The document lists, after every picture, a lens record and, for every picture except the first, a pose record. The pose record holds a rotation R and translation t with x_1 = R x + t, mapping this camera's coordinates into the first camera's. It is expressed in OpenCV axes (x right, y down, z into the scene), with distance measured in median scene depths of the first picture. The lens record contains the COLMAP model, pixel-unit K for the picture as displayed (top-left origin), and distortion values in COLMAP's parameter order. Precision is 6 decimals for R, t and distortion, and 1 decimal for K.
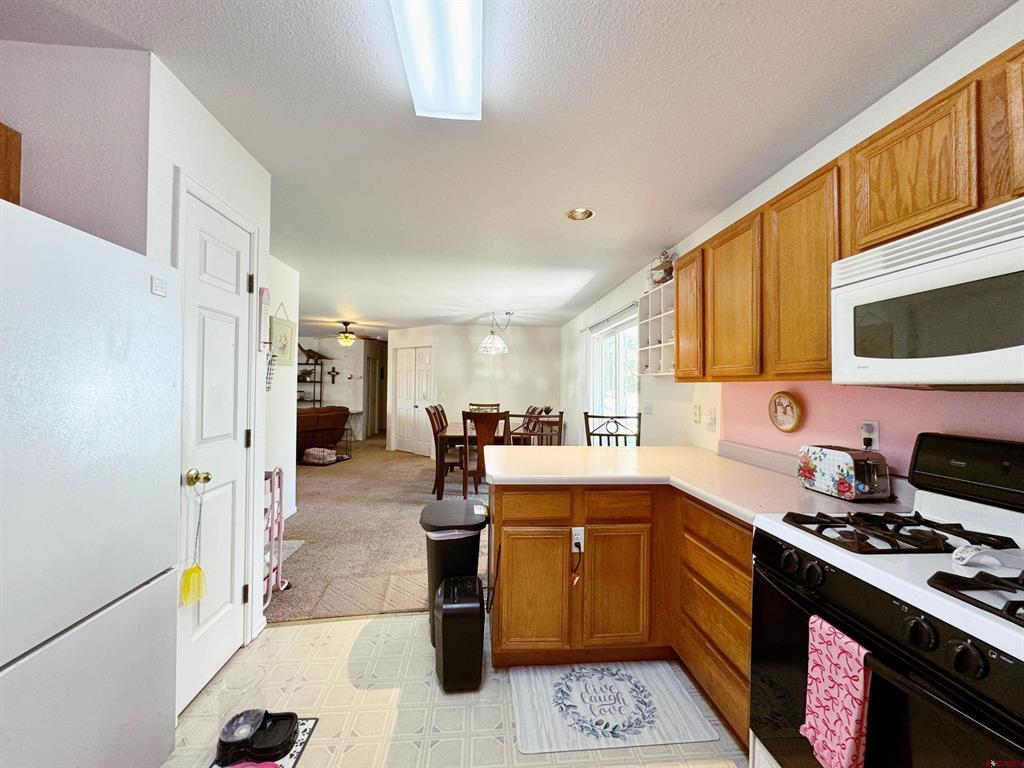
lens RADIAL K [[409.1, 0, 511.9], [0, 409.1, 383.0], [0, 0, 1]] dist [-0.005060, 0.000916]
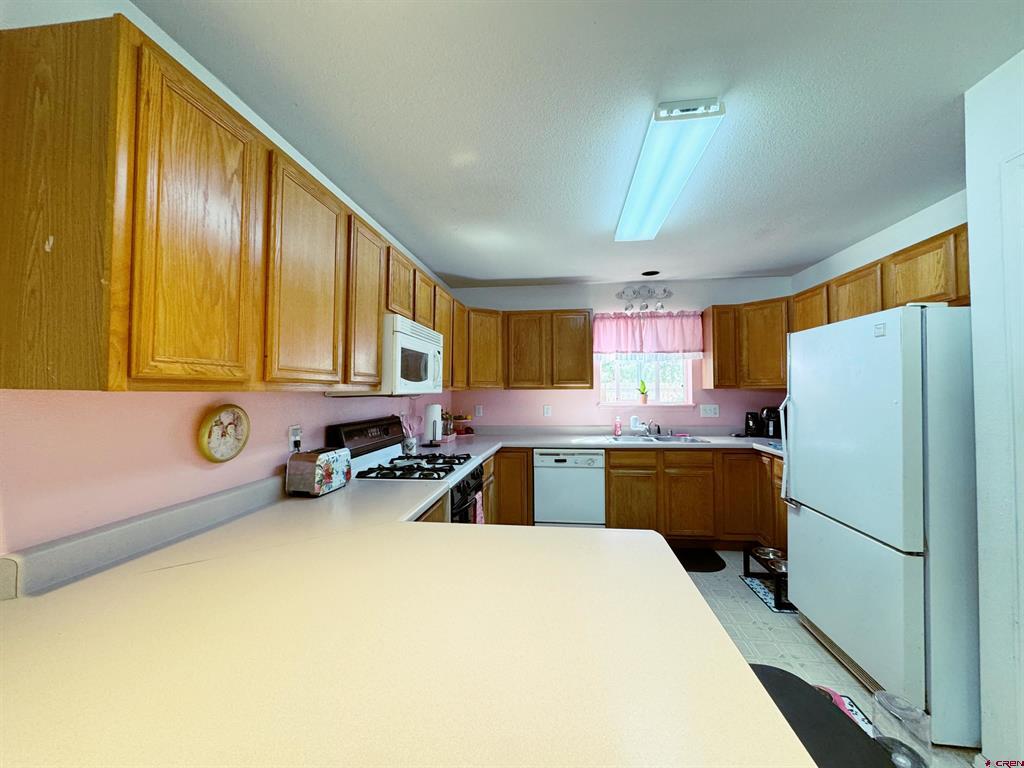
lens RADIAL K [[409.1, 0, 510.3], [0, 409.1, 381.5], [0, 0, 1]] dist [-0.005060, 0.000916]
pose [[-0.976545, -0.007134, 0.215194, 0.034363], [-0.013390, 0.999529, -0.027627, -0.005769], [-0.214896, -0.029860, -0.976180, 1.605718]]
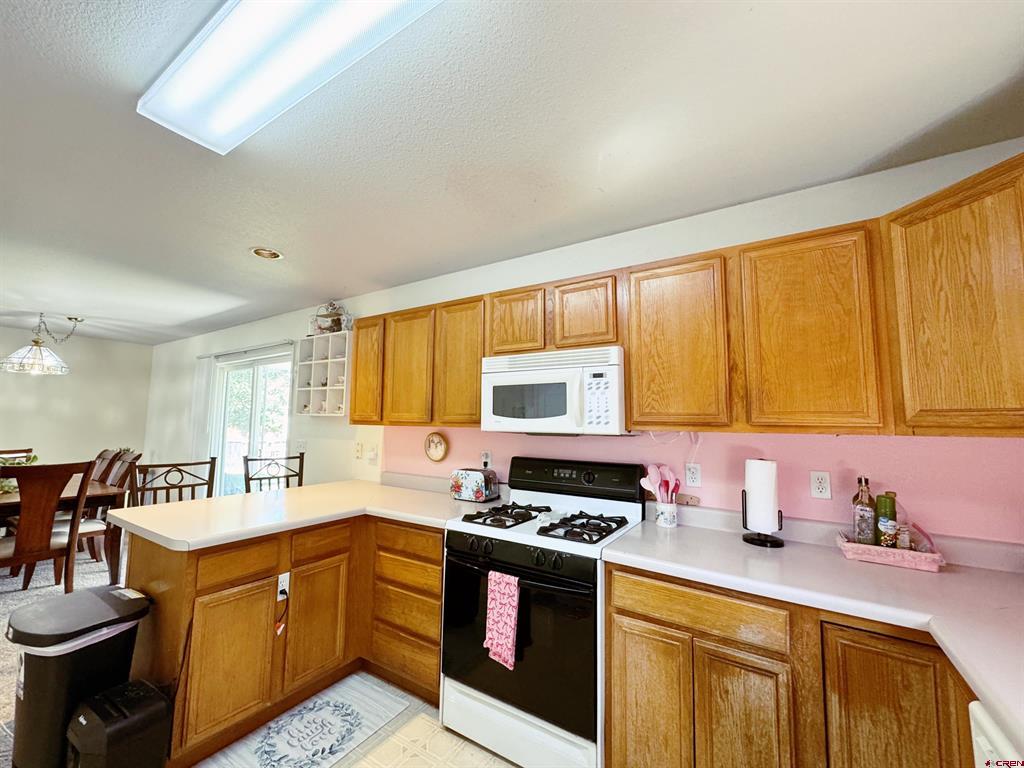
lens RADIAL K [[409.1, 0, 511.9], [0, 409.1, 384.3], [0, 0, 1]] dist [-0.005060, 0.000916]
pose [[0.605900, 0.068803, 0.792560, -0.307280], [-0.011745, 0.996918, -0.077565, -0.039004], [-0.795454, 0.037688, 0.604841, -0.068391]]
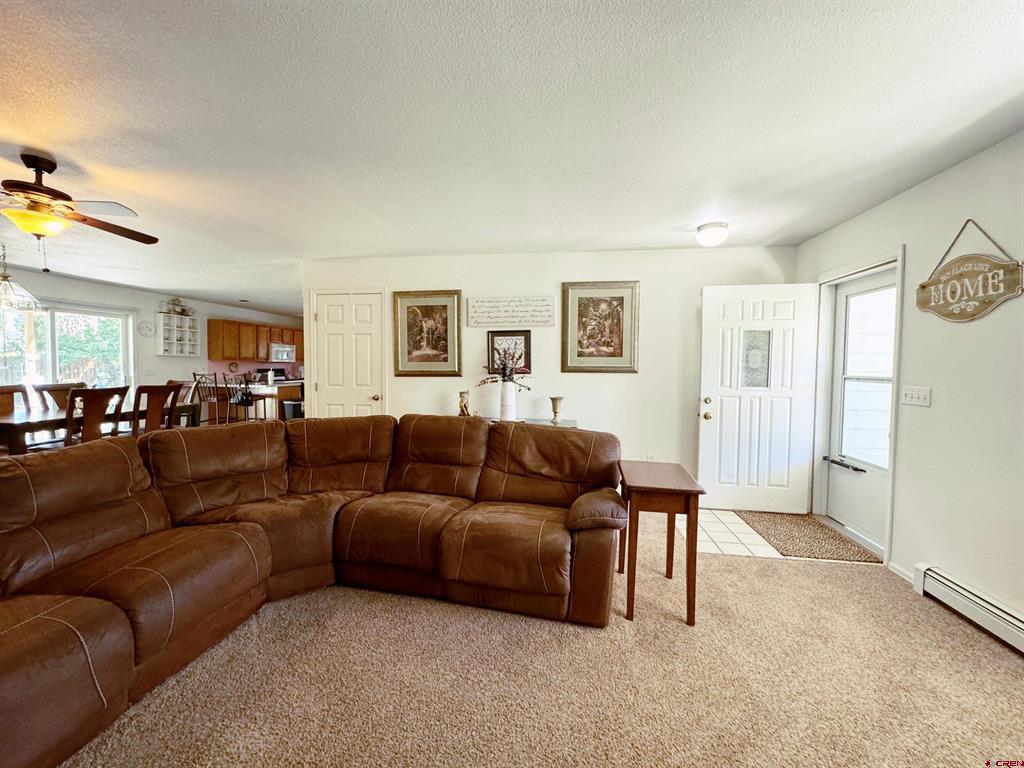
lens RADIAL K [[409.1, 0, 512.7], [0, 409.1, 381.7], [0, 0, 1]] dist [-0.005060, 0.000916]
pose [[-0.974601, -0.034088, 0.221341, -3.011360], [-0.026467, 0.998953, 0.037307, -0.017767], [-0.222381, 0.030501, -0.974483, 4.430318]]
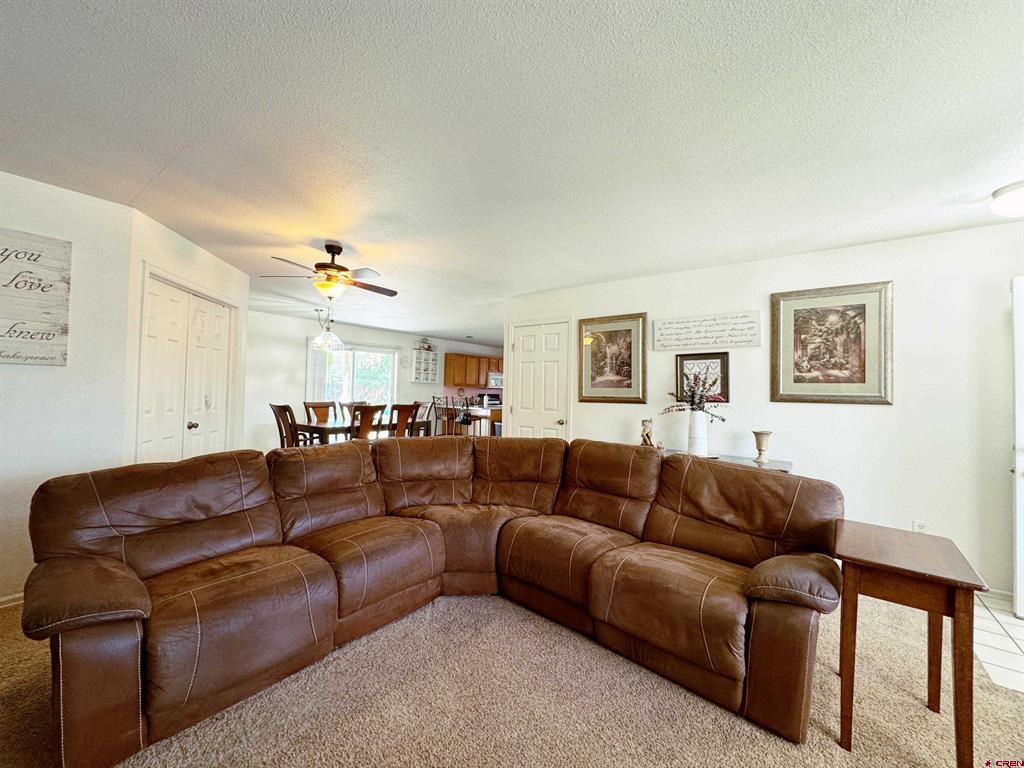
lens RADIAL K [[409.1, 0, 510.8], [0, 409.1, 381.7], [0, 0, 1]] dist [-0.005060, 0.000916]
pose [[-0.745181, -0.018587, 0.666603, -3.112857], [-0.038642, 0.999135, -0.015338, -0.009639], [-0.665742, -0.037189, -0.745255, 4.349977]]
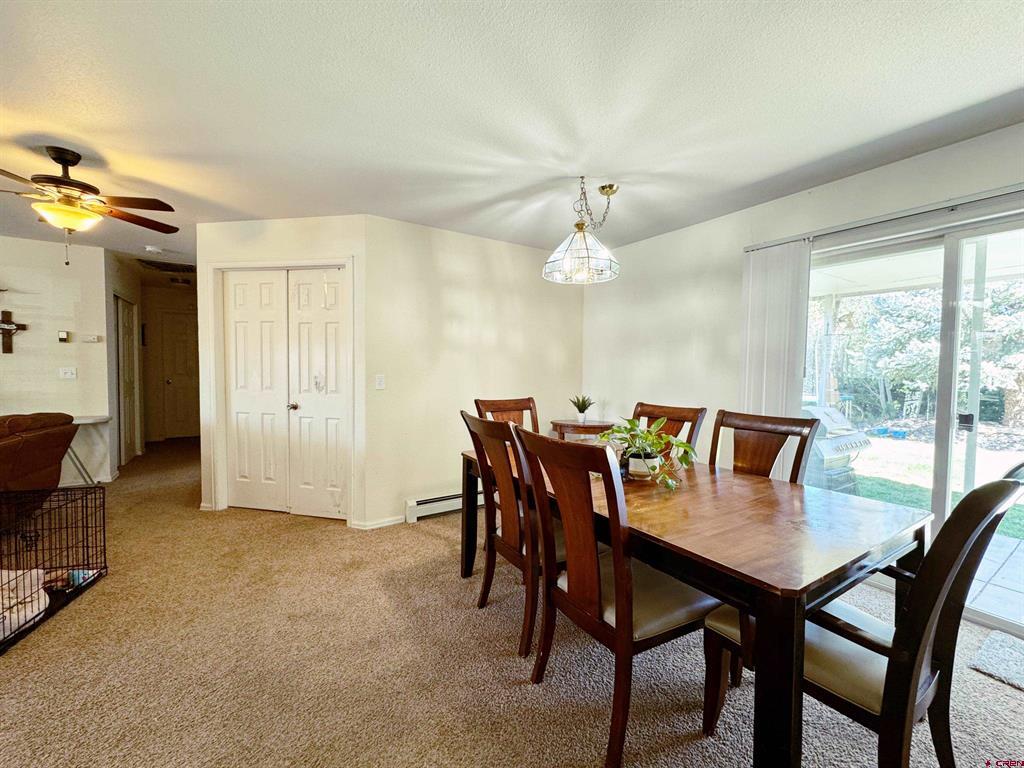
lens RADIAL K [[409.1, 0, 510.8], [0, 409.1, 382.6], [0, 0, 1]] dist [-0.005060, 0.000916]
pose [[0.883482, -0.019841, 0.468045, -0.924903], [-0.007425, 0.998384, 0.056337, 0.023792], [-0.468407, -0.053248, 0.881907, 2.035507]]
